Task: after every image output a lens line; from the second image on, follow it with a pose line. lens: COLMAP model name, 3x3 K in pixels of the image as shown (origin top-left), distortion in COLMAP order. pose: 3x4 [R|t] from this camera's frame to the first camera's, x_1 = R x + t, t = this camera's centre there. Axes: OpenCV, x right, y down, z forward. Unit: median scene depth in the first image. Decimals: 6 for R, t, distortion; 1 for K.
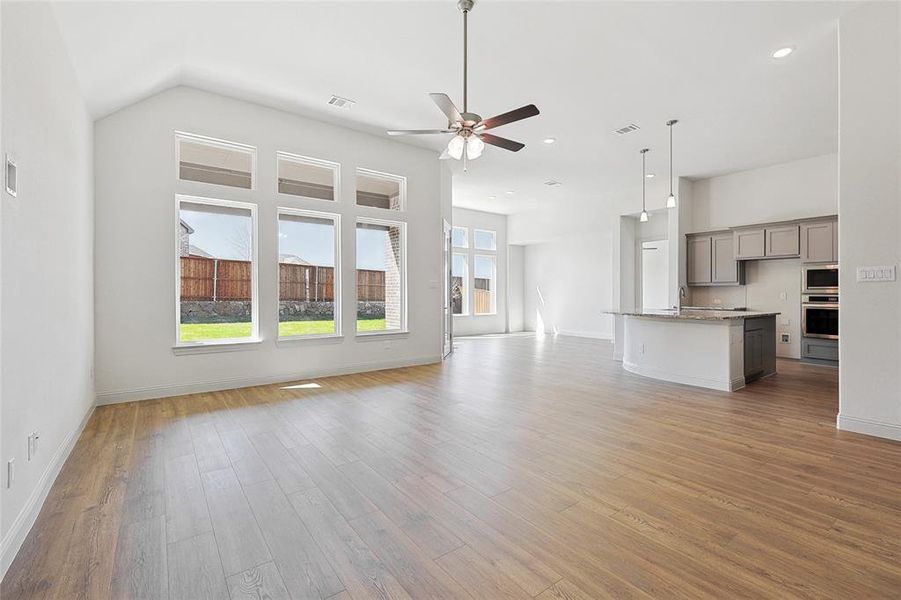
lens RADIAL K [[395.8, 0, 453.2], [0, 395.8, 291.9], [0, 0, 1]] dist [0.002519, 0.000548]
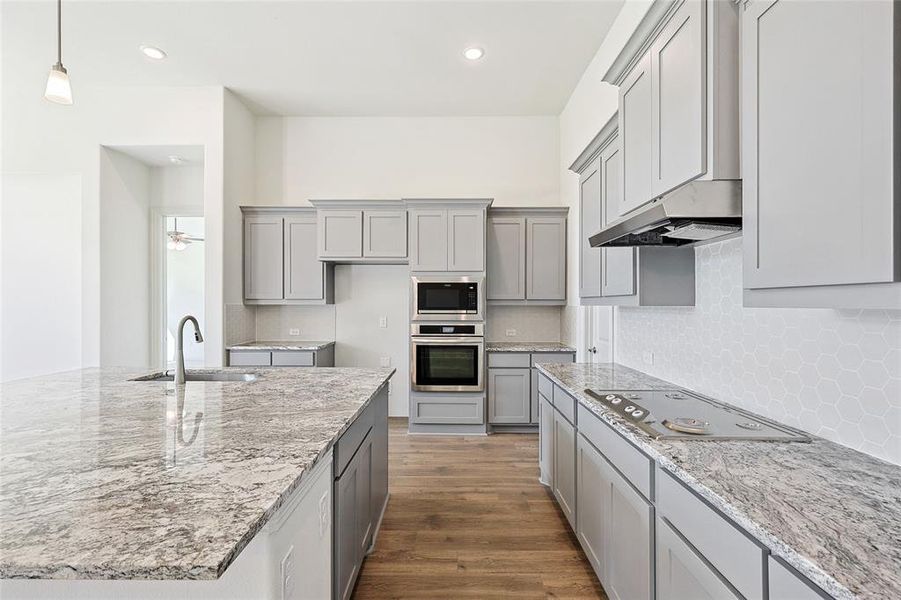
lens RADIAL K [[395.8, 0, 449.8], [0, 395.8, 300.5], [0, 0, 1]] dist [0.002519, 0.000548]
pose [[0.608343, 0.003698, 0.793666, 0.375981], [-0.003053, 0.999993, -0.002319, -0.022718], [-0.793669, -0.001013, 0.608349, 0.508487]]
